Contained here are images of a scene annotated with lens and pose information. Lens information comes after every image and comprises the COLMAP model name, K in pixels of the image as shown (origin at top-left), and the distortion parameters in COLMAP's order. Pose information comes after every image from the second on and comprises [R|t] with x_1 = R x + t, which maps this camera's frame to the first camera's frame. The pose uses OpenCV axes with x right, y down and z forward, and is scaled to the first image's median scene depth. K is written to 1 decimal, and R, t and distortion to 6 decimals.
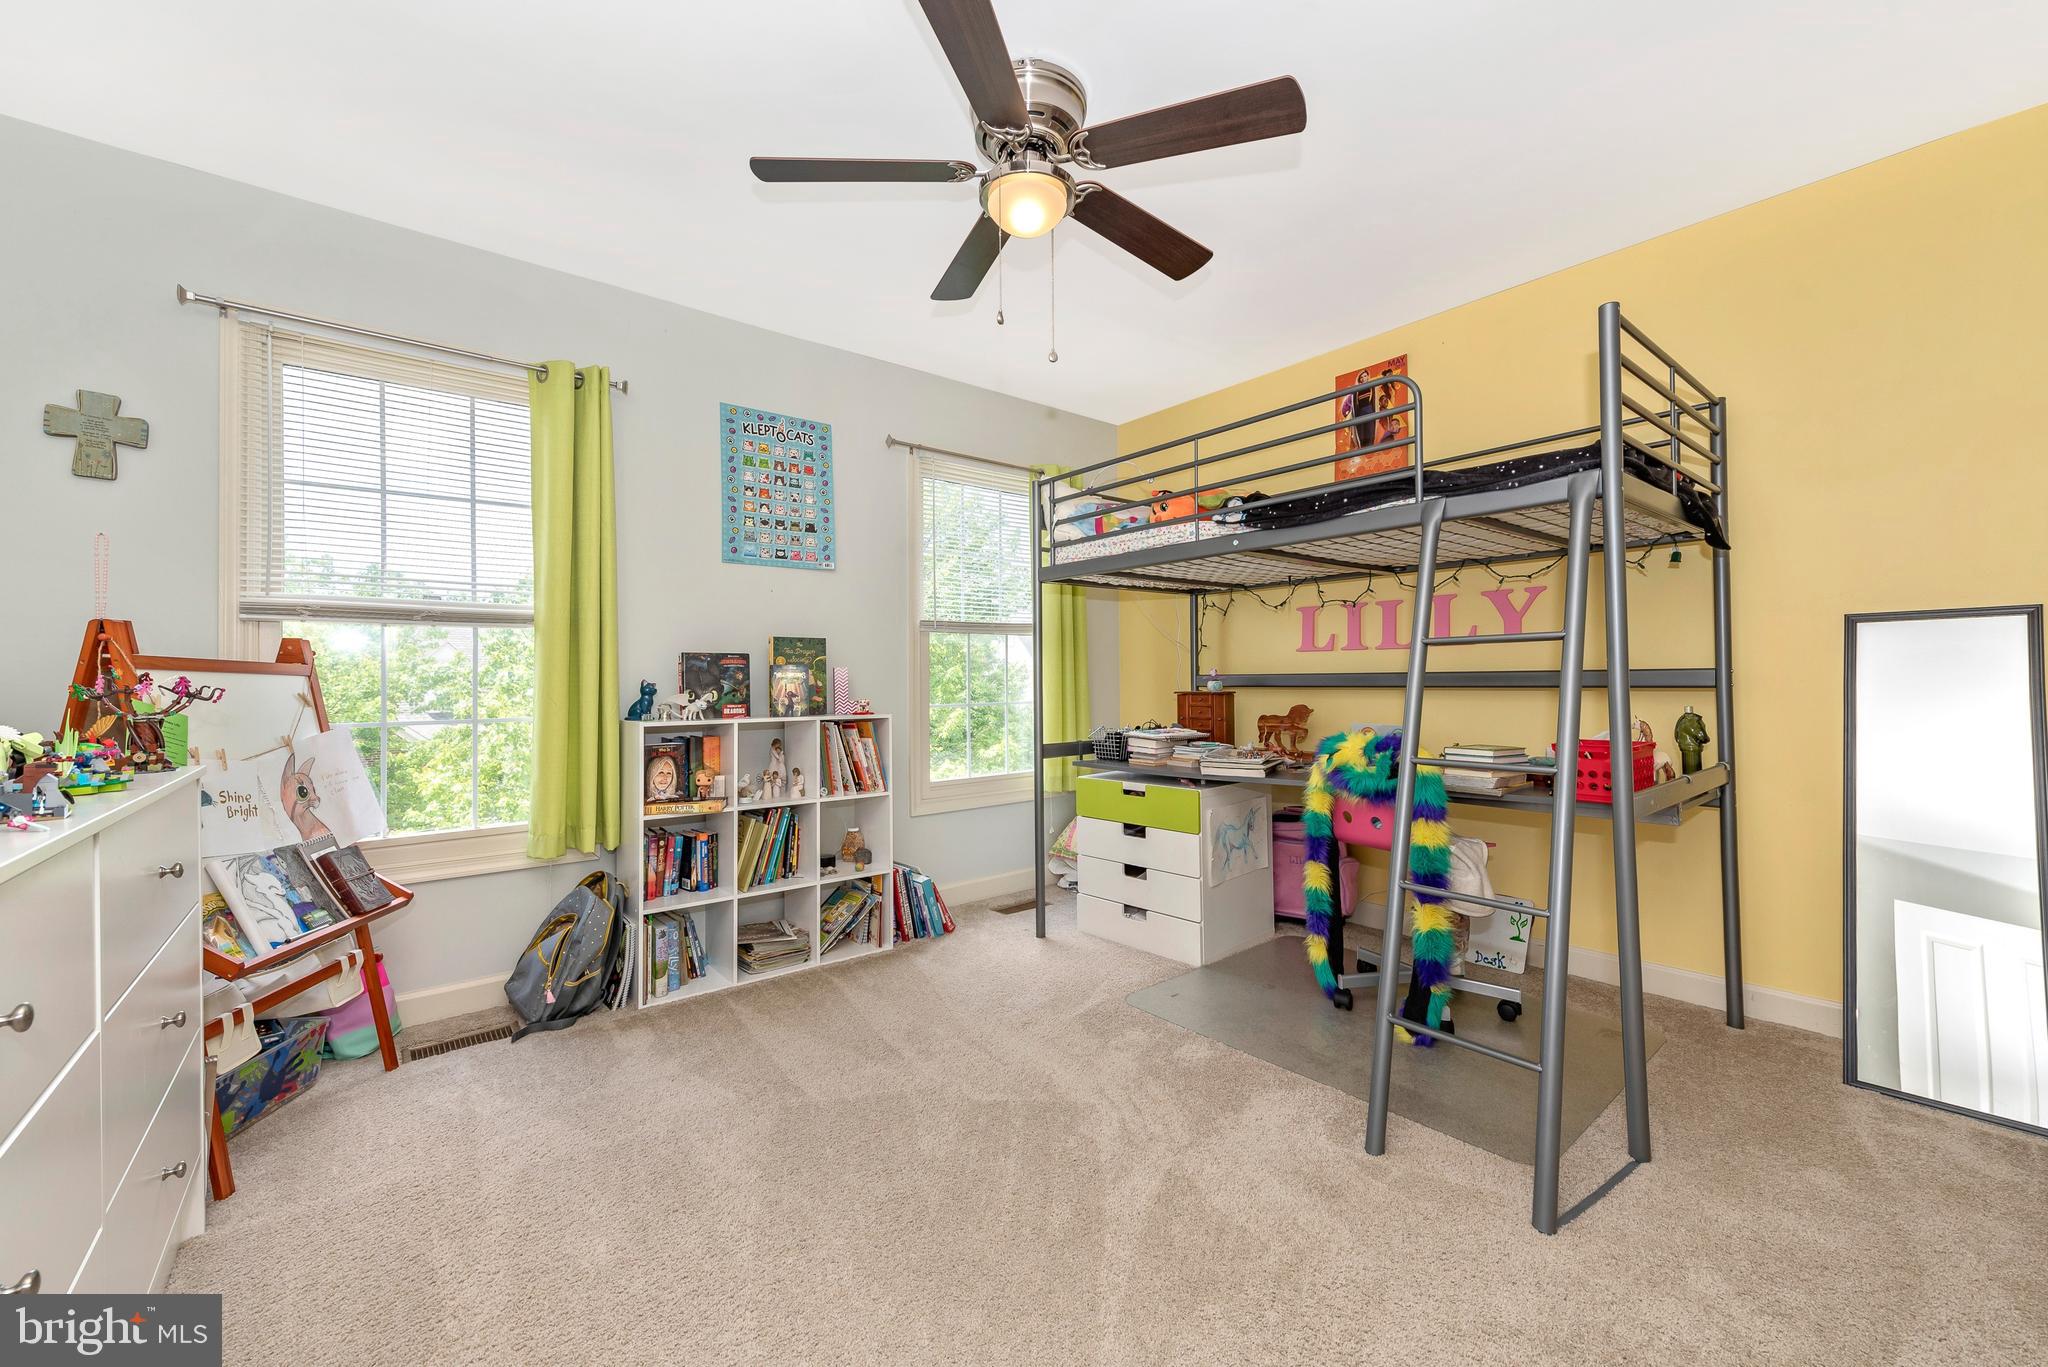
lens RADIAL K [[808.2, 0, 1023.1], [0, 808.2, 671.3], [0, 0, 1]] dist [0.012802, -0.003427]
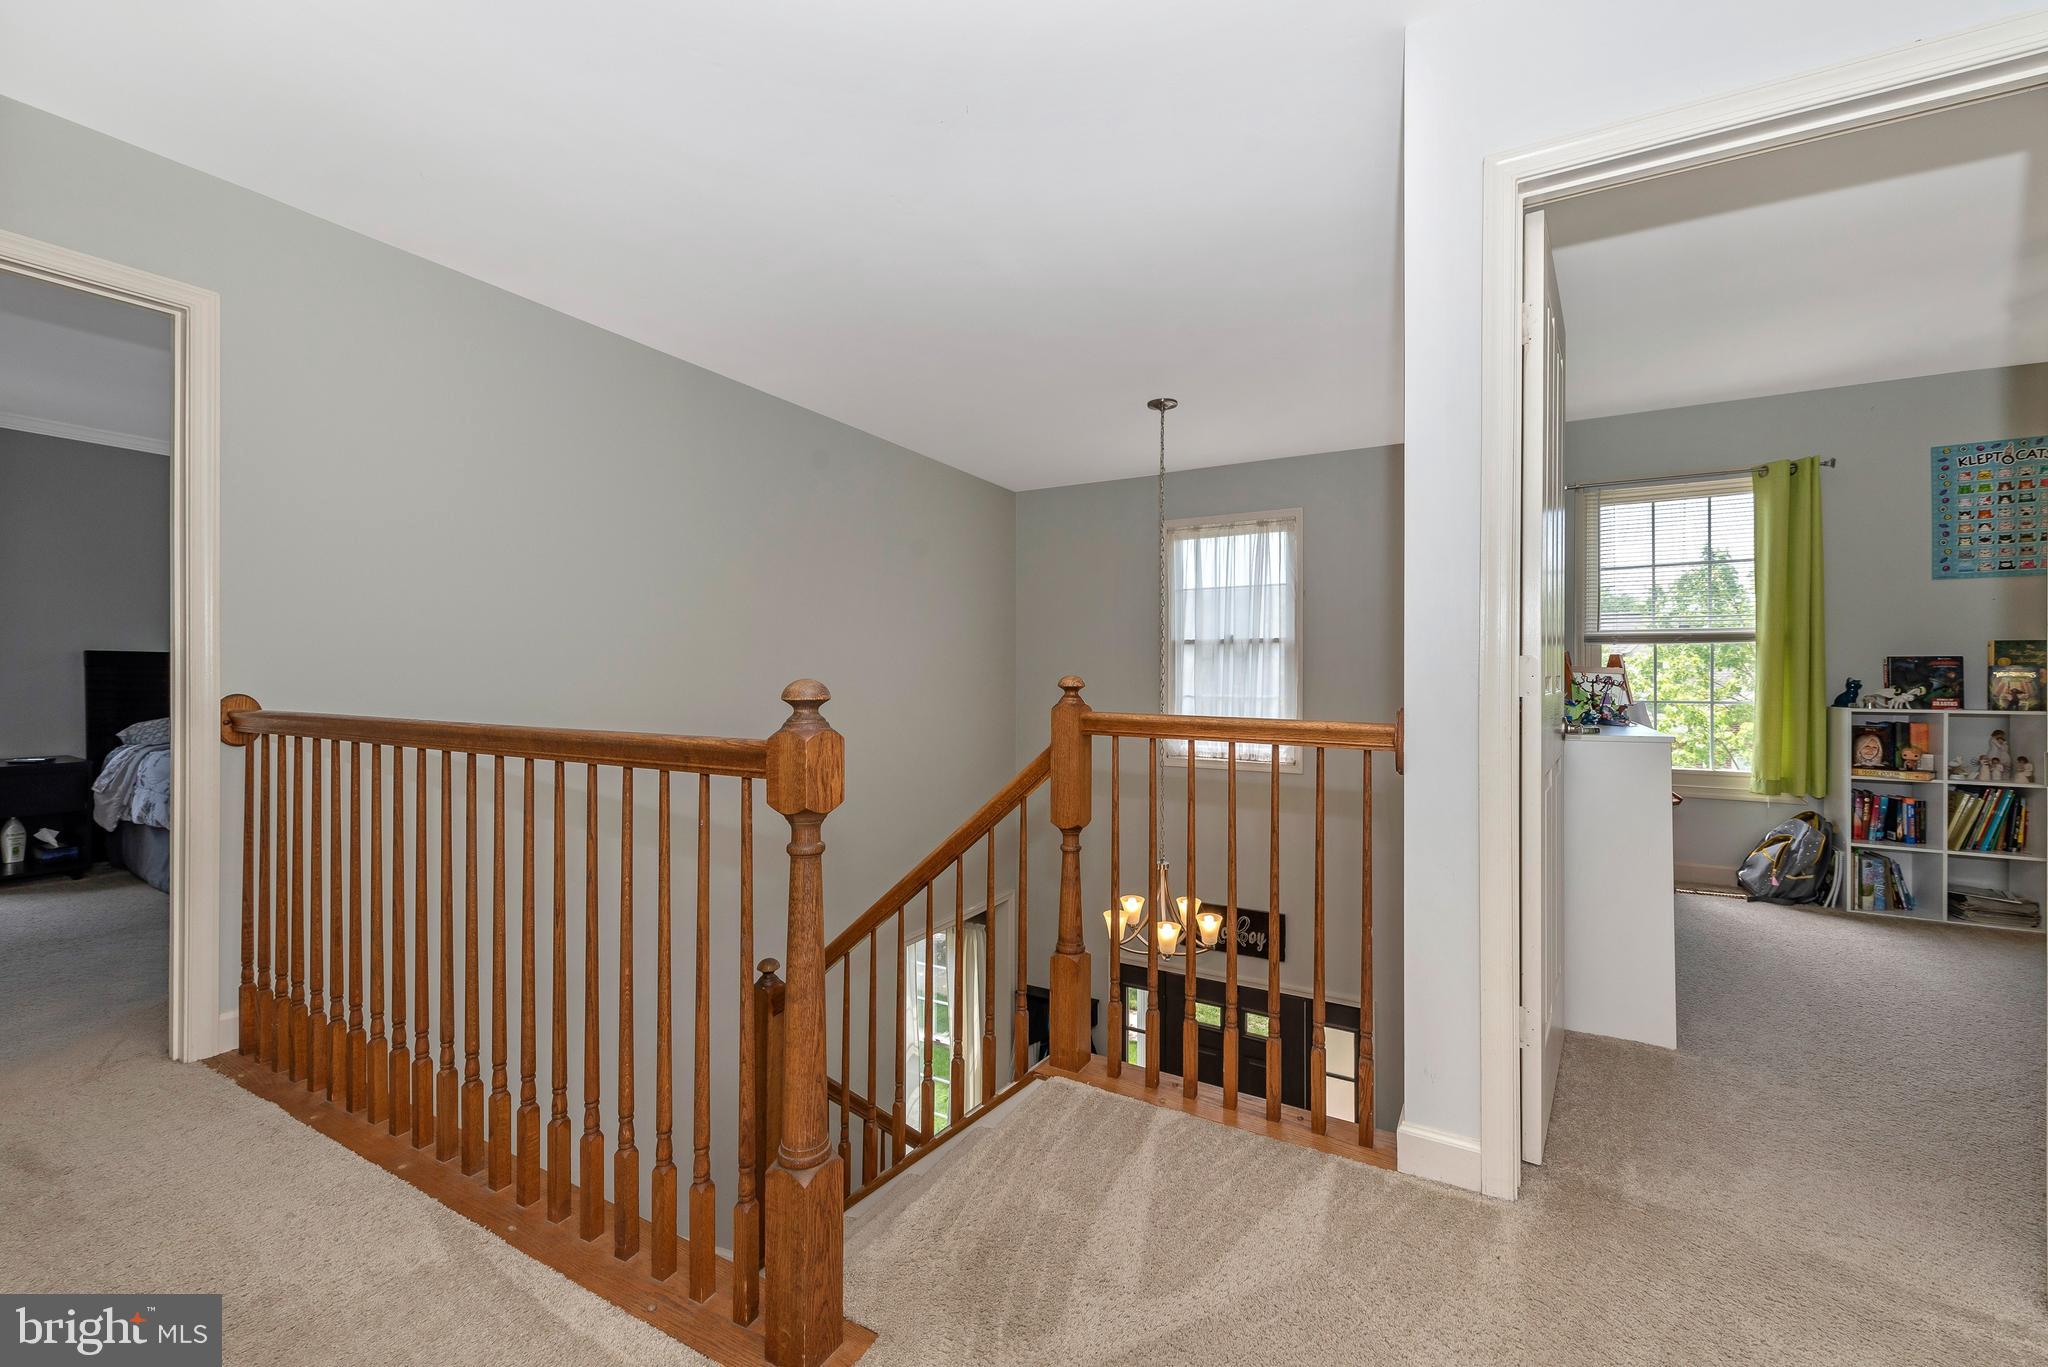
lens RADIAL K [[808.2, 0, 1037.0], [0, 808.2, 674.8], [0, 0, 1]] dist [0.012802, -0.003427]
pose [[0.371530, 0.005782, -0.928403, 0.285071], [0.001640, 0.999975, 0.006885, -0.005112], [0.928420, -0.004081, 0.371511, -0.747842]]
